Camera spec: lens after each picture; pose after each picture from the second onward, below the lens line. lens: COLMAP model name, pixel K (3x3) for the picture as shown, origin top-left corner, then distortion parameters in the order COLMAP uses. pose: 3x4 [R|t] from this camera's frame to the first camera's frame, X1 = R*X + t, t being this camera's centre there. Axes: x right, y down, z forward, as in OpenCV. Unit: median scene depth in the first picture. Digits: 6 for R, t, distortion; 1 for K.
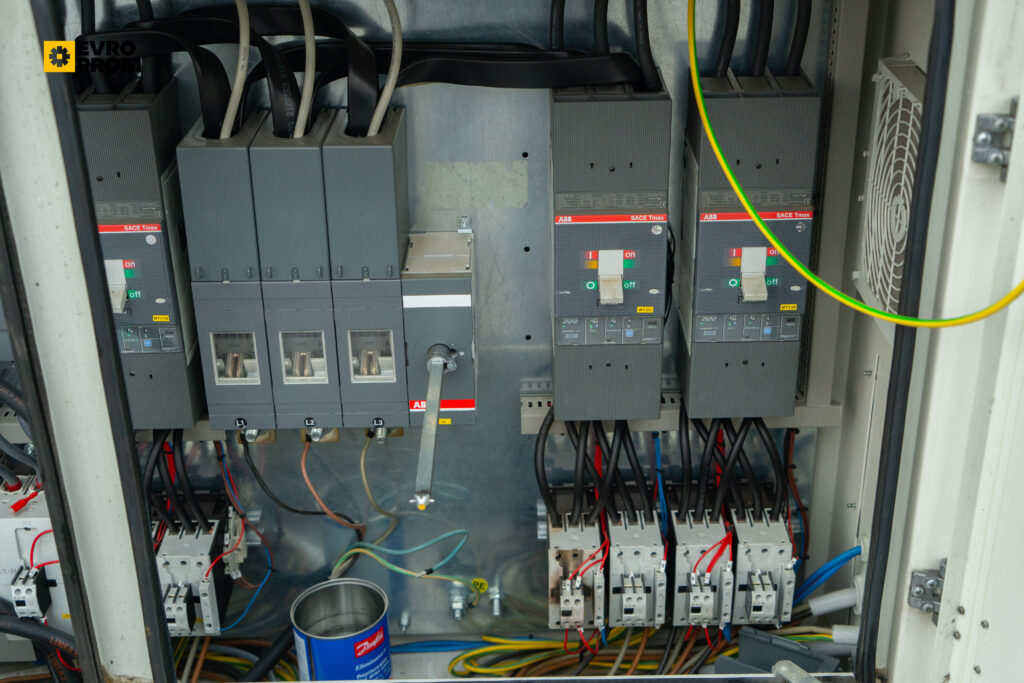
lens RADIAL K [[1295.3, 0, 523.9], [0, 1295.3, 341.0], [0, 0, 1]] dist [0.083732, -0.002971]
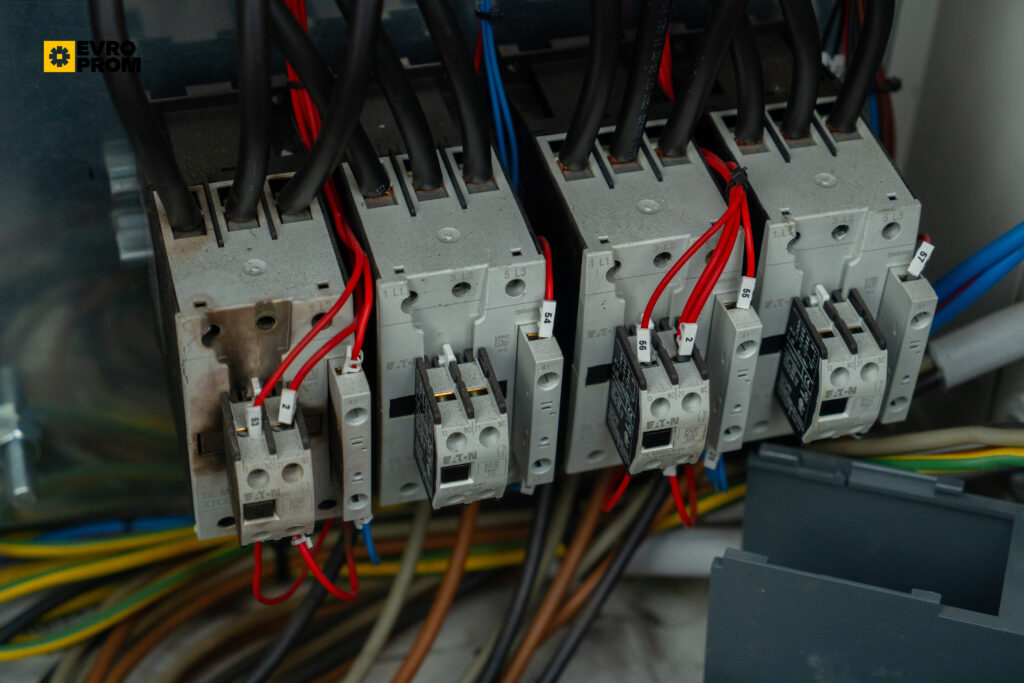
lens RADIAL K [[1852.5, 0, 512.0], [0, 1852.5, 341.5], [0, 0, 1]] dist [0.127522, 0.100927]
pose [[0.964078, -0.132995, 0.229926, -0.005381], [0.067347, 0.959726, 0.272747, 0.055006], [-0.256940, -0.247464, 0.934207, 0.579297]]
